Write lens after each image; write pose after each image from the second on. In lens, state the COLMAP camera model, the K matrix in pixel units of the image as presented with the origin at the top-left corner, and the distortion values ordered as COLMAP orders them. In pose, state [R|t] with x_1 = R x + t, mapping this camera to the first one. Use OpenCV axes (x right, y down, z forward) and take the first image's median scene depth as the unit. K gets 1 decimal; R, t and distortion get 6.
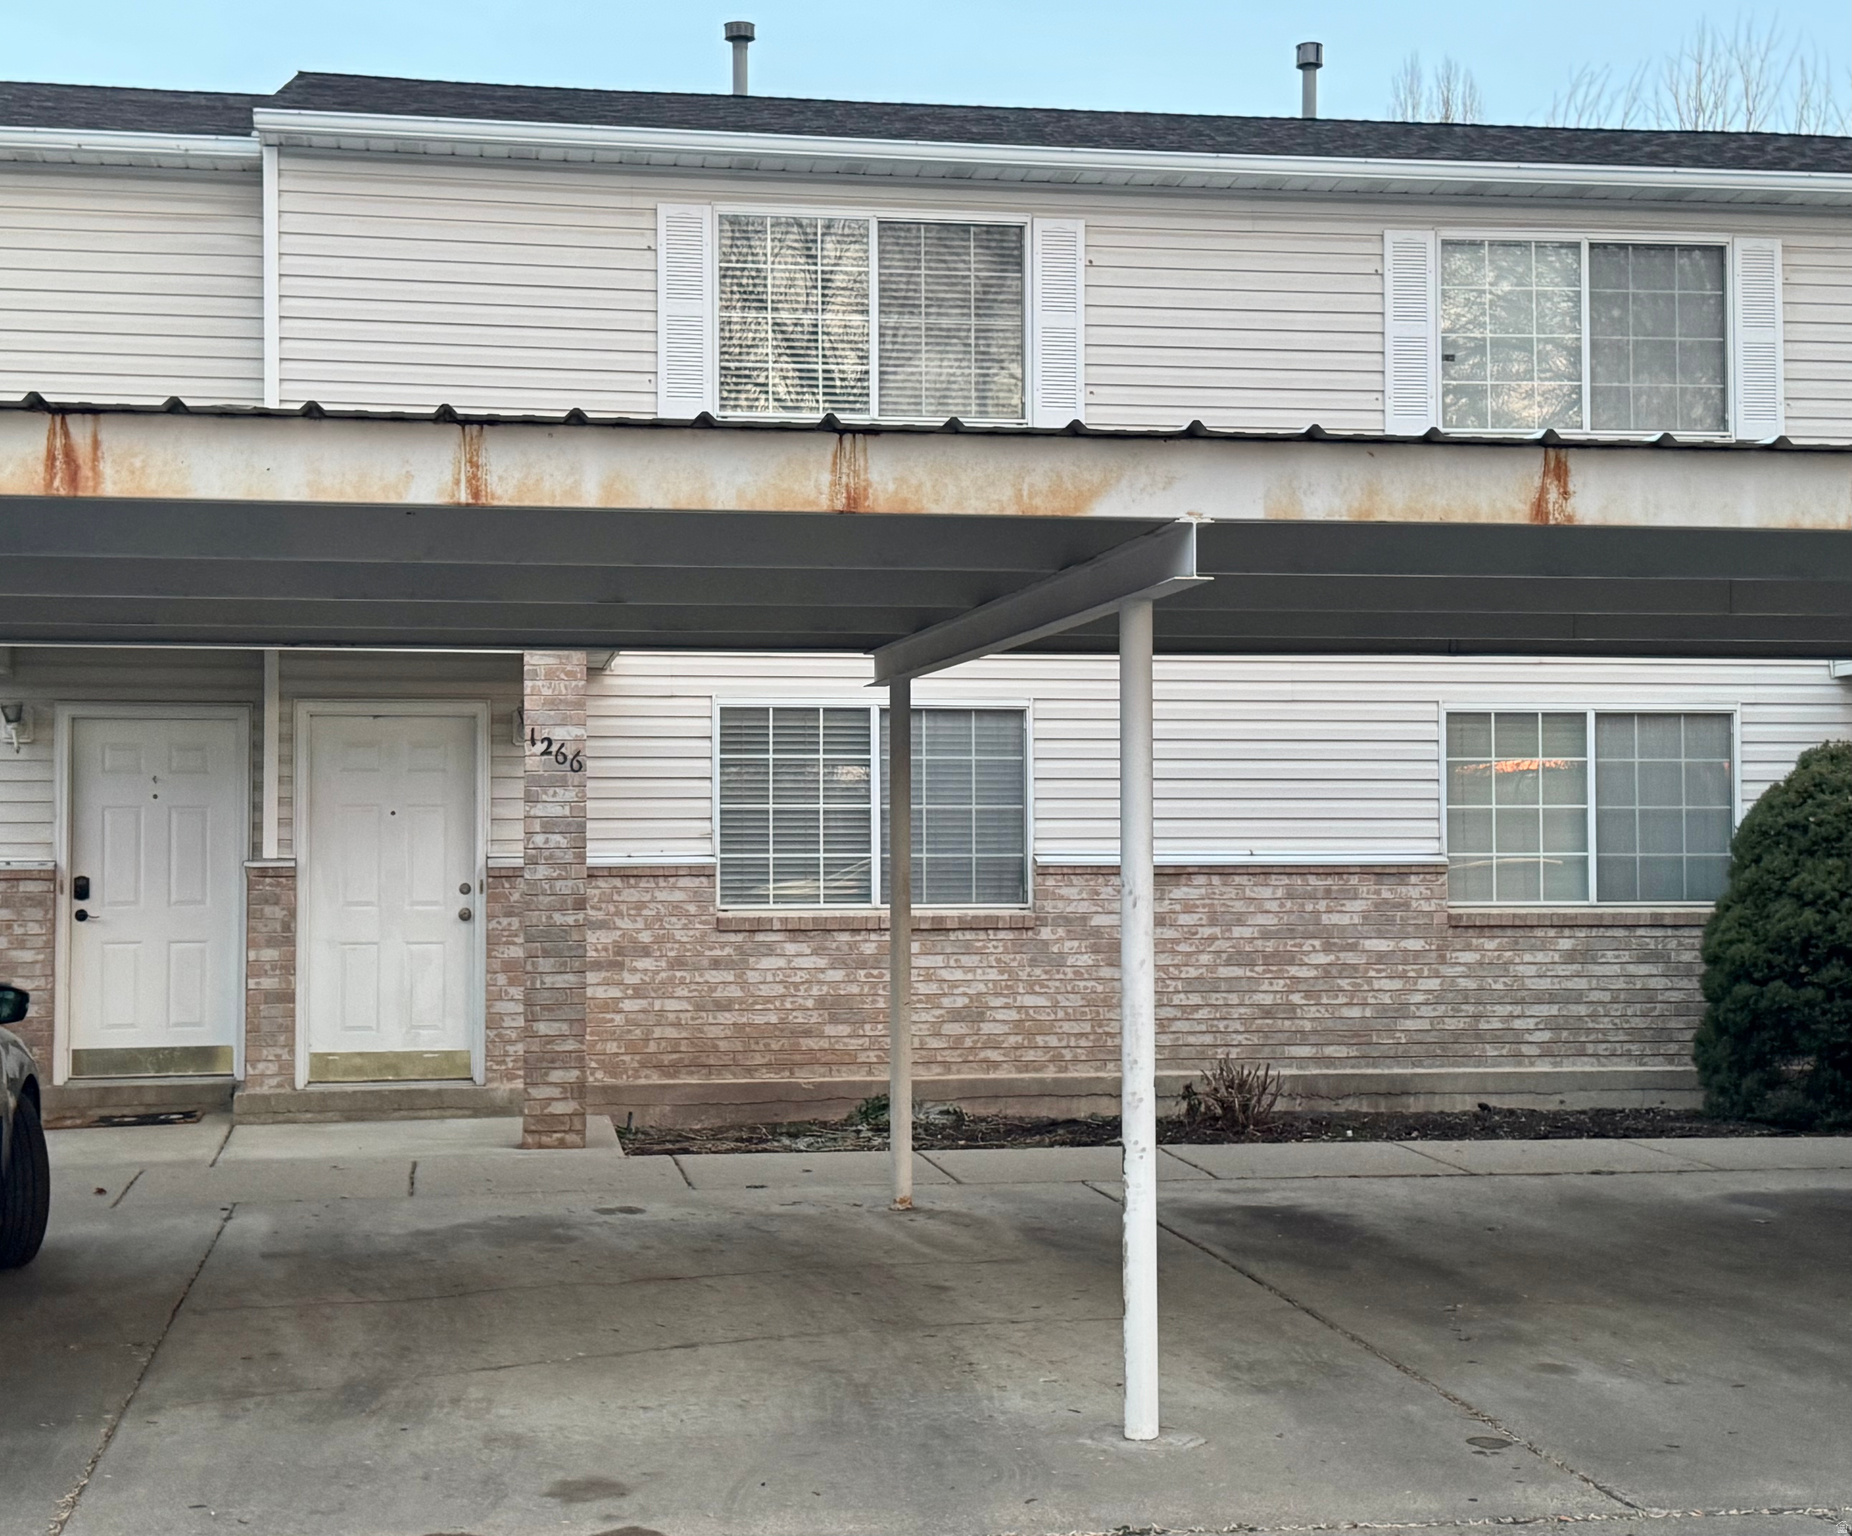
lens RADIAL K [[2574.2, 0, 916.7], [0, 2574.2, 755.0], [0, 0, 1]] dist [0.104525, 0.000000]
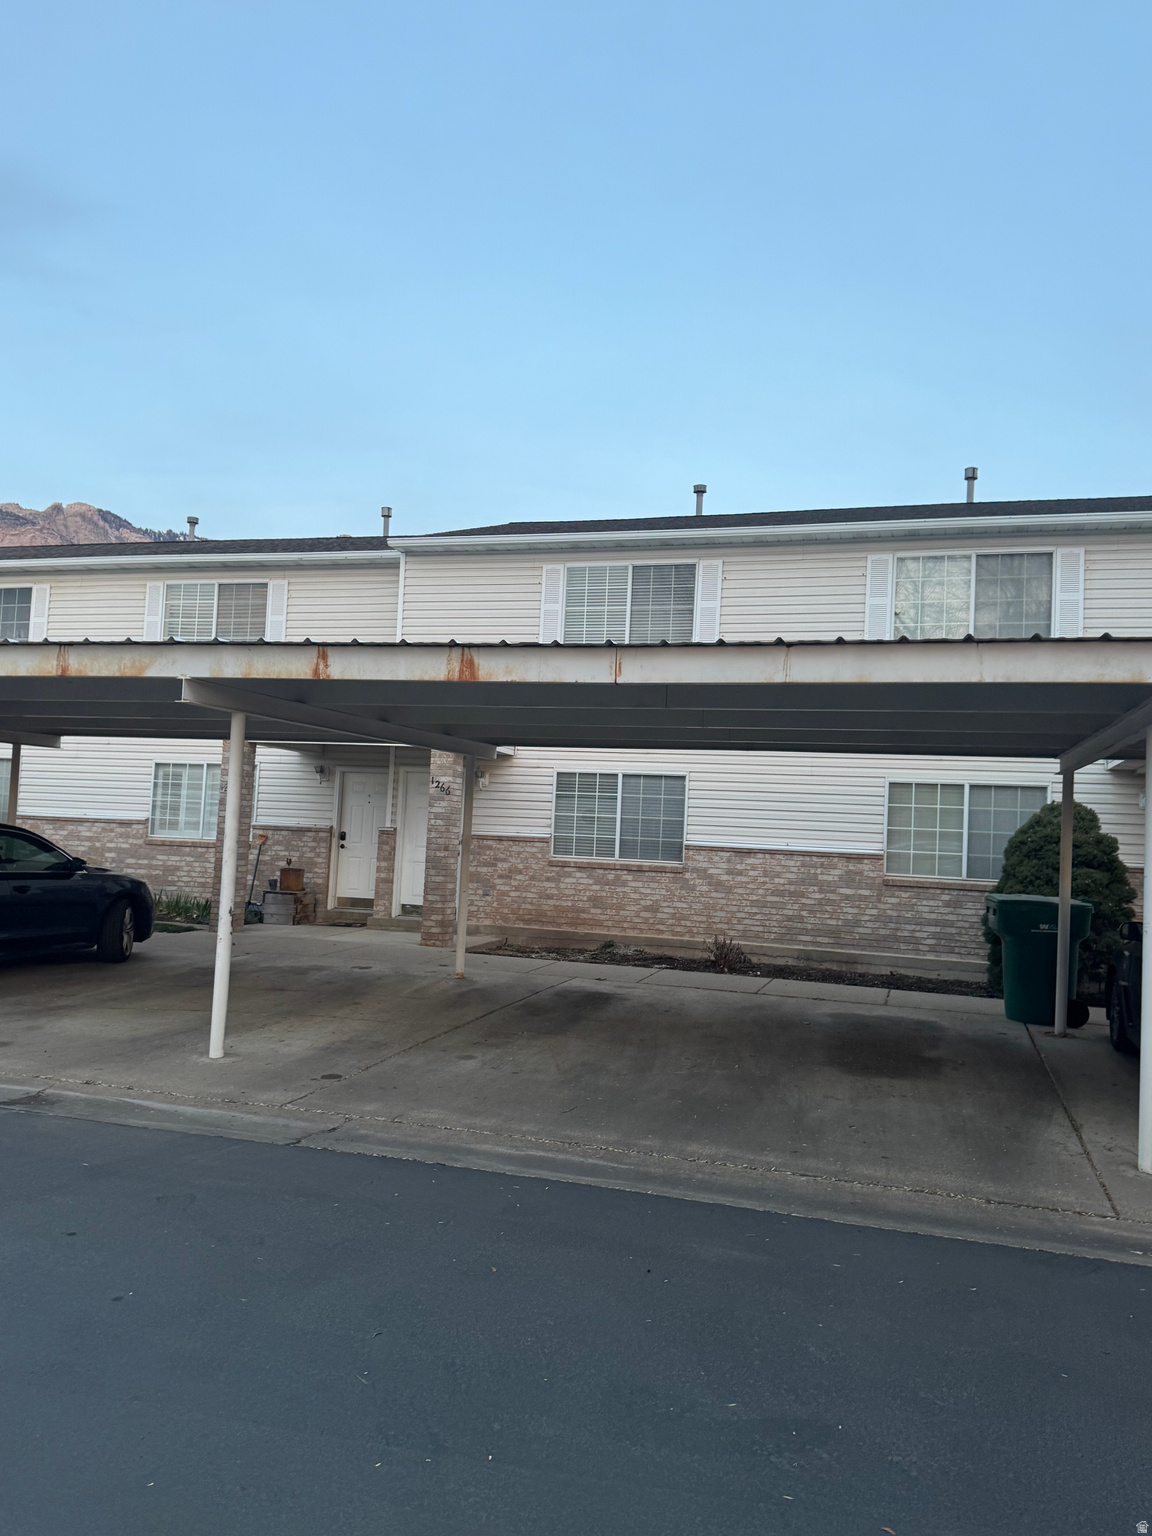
lens RADIAL K [[1089.5, 0, 555.0], [0, 1089.5, 773.7], [0, 0, 1]] dist [0.078628, -0.066718]
pose [[0.903186, 0.020778, -0.428746, 0.352715], [-0.032760, 0.999251, -0.020585, 0.003717], [0.427997, 0.032638, 0.903191, 0.085914]]
